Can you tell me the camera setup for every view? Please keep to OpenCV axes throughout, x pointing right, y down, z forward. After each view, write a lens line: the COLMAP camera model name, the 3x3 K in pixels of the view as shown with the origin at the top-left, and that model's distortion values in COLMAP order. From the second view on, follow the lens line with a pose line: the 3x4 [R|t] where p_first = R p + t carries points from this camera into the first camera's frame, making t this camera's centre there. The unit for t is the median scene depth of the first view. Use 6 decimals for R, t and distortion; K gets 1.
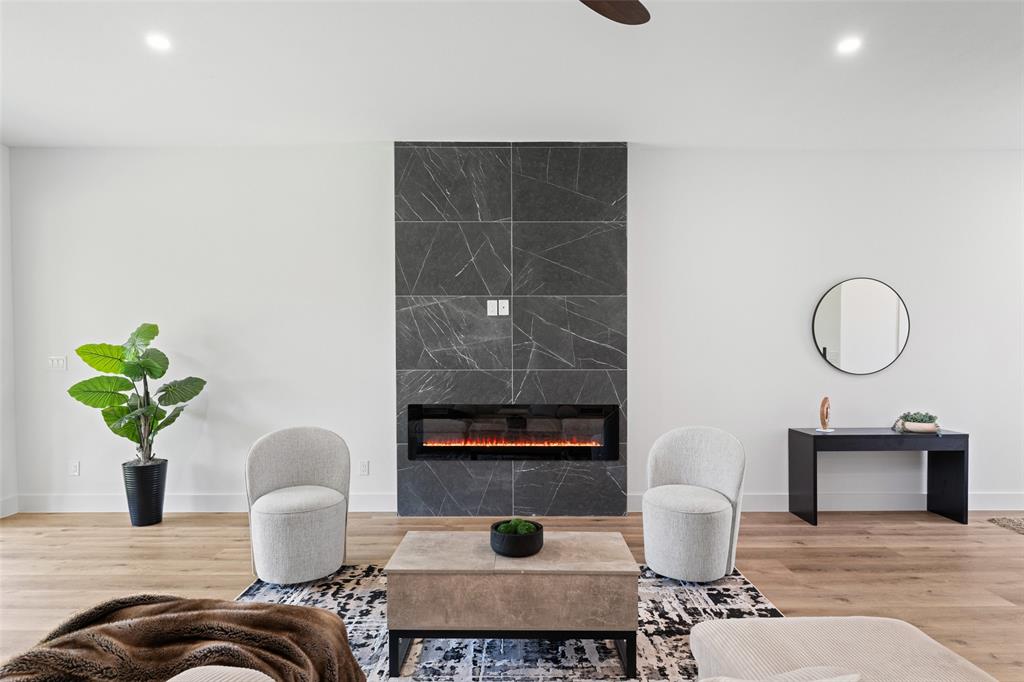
lens RADIAL K [[555.5, 0, 519.1], [0, 555.5, 363.5], [0, 0, 1]] dist [0.002753, -0.004754]
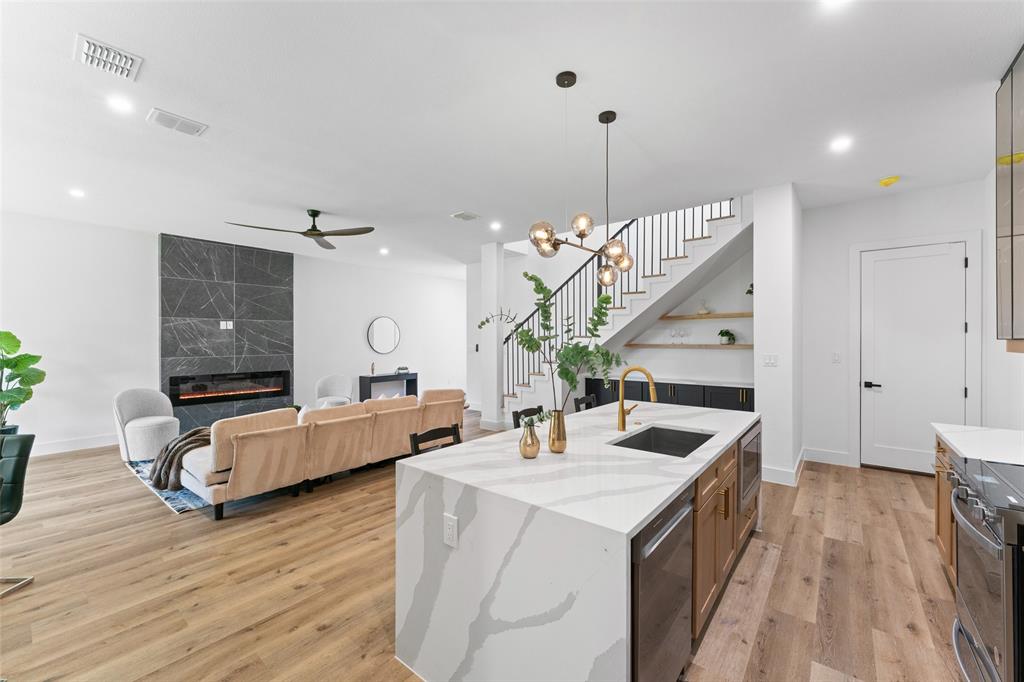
lens RADIAL K [[409.6, 0, 507.9], [0, 409.6, 340.5], [0, 0, 1]] dist [0.000070, -0.001616]
pose [[0.640186, -0.002559, 0.768215, -0.525211], [0.016675, 0.999805, -0.010565, -0.012854], [-0.768039, 0.019574, 0.640104, -0.726028]]
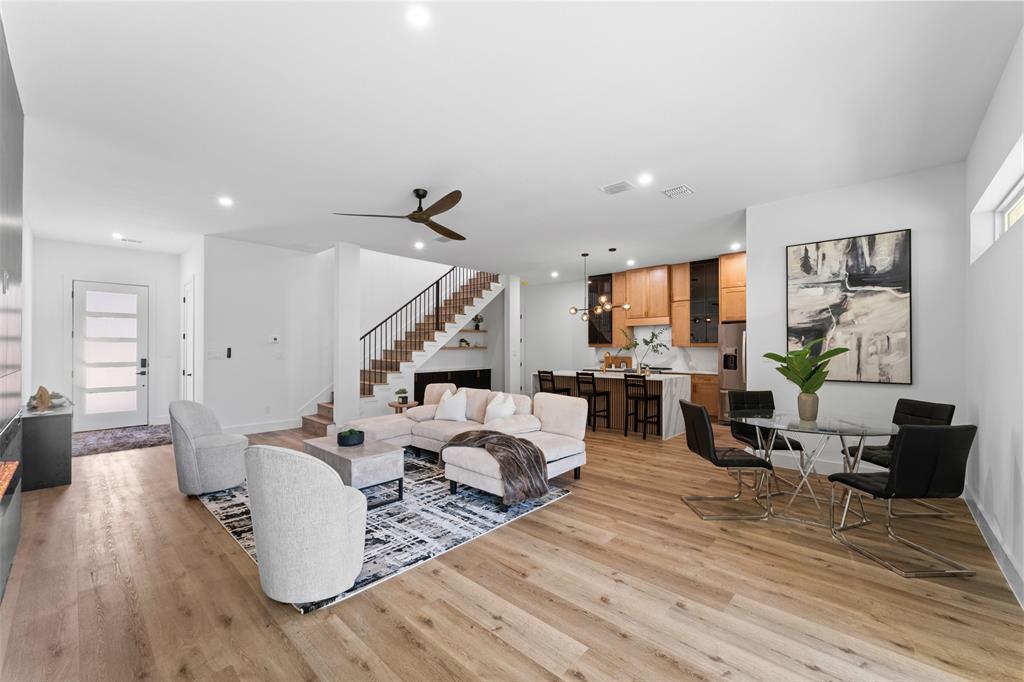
lens RADIAL K [[409.6, 0, 507.5], [0, 409.6, 344.9], [0, 0, 1]] dist [0.000070, -0.001616]
pose [[-0.727009, 0.008022, 0.686581, -0.823692], [0.015019, 0.999878, 0.004220, -0.019070], [-0.686464, 0.013379, -0.727041, 0.947448]]
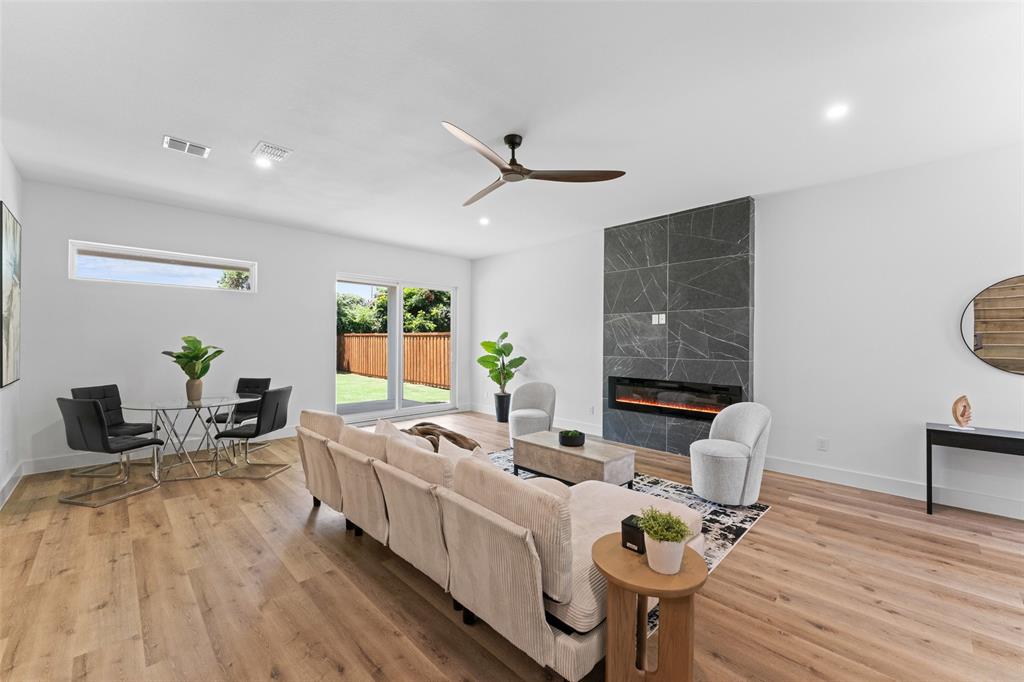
lens RADIAL K [[409.6, 0, 508.1], [0, 409.6, 340.9], [0, 0, 1]] dist [0.000070, -0.001616]
pose [[0.694816, 0.004254, -0.719175, 0.509885], [-0.021710, 0.999651, -0.015062, -0.010910], [0.718859, 0.026079, 0.694666, -0.128004]]
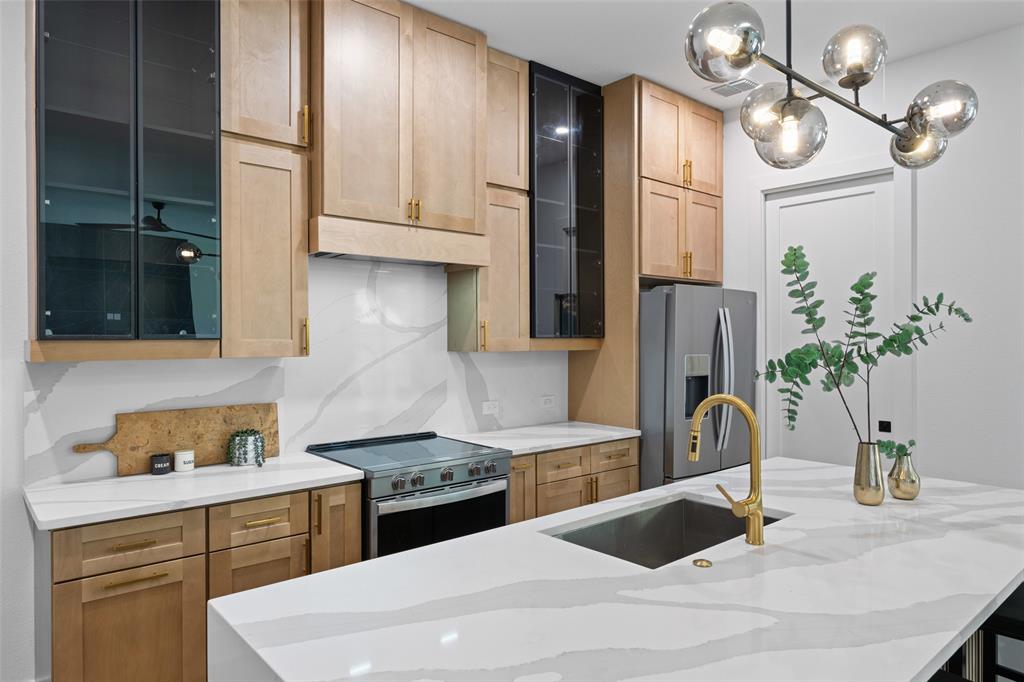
lens RADIAL K [[648.0, 0, 511.5], [0, 648.0, 338.2], [0, 0, 1]] dist [-0.000203, -0.000786]
pose [[-0.764640, 0.002301, -0.644454, 0.368421], [-0.009987, 0.999831, 0.015419, -0.021677], [0.644381, 0.018226, -0.764488, -0.279787]]
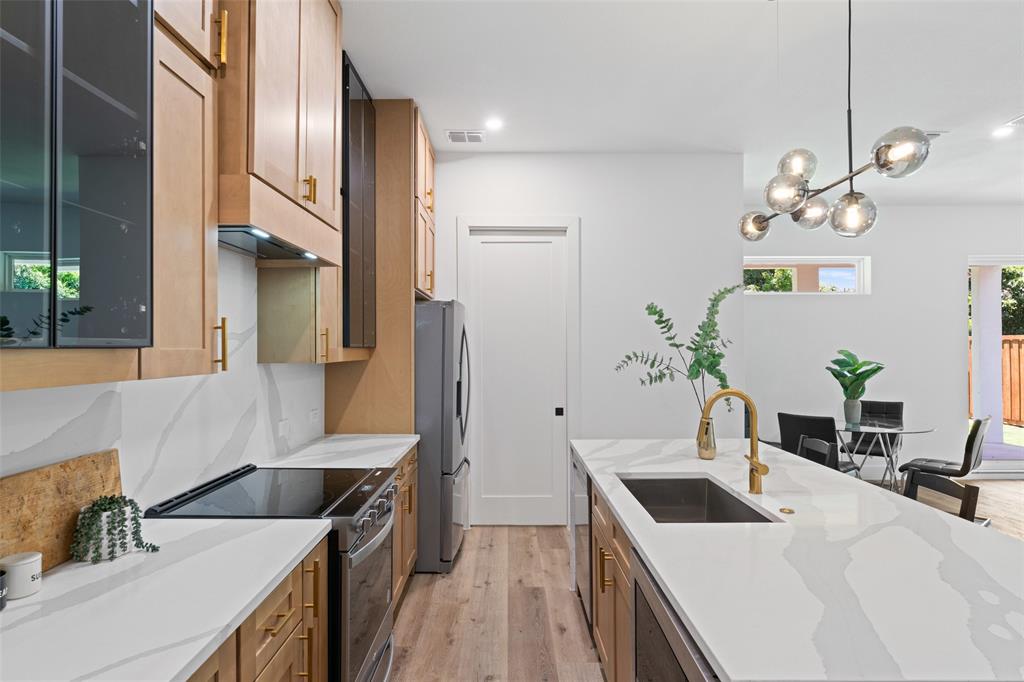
lens RADIAL K [[576.1, 0, 511.6], [0, 576.1, 344.7], [0, 0, 1]] dist [-0.000410, 0.001093]
pose [[-0.007284, -0.004594, -0.999963, 0.497398], [-0.018834, 0.999813, -0.004456, -0.013206], [0.999796, 0.018800, -0.007369, -0.690035]]
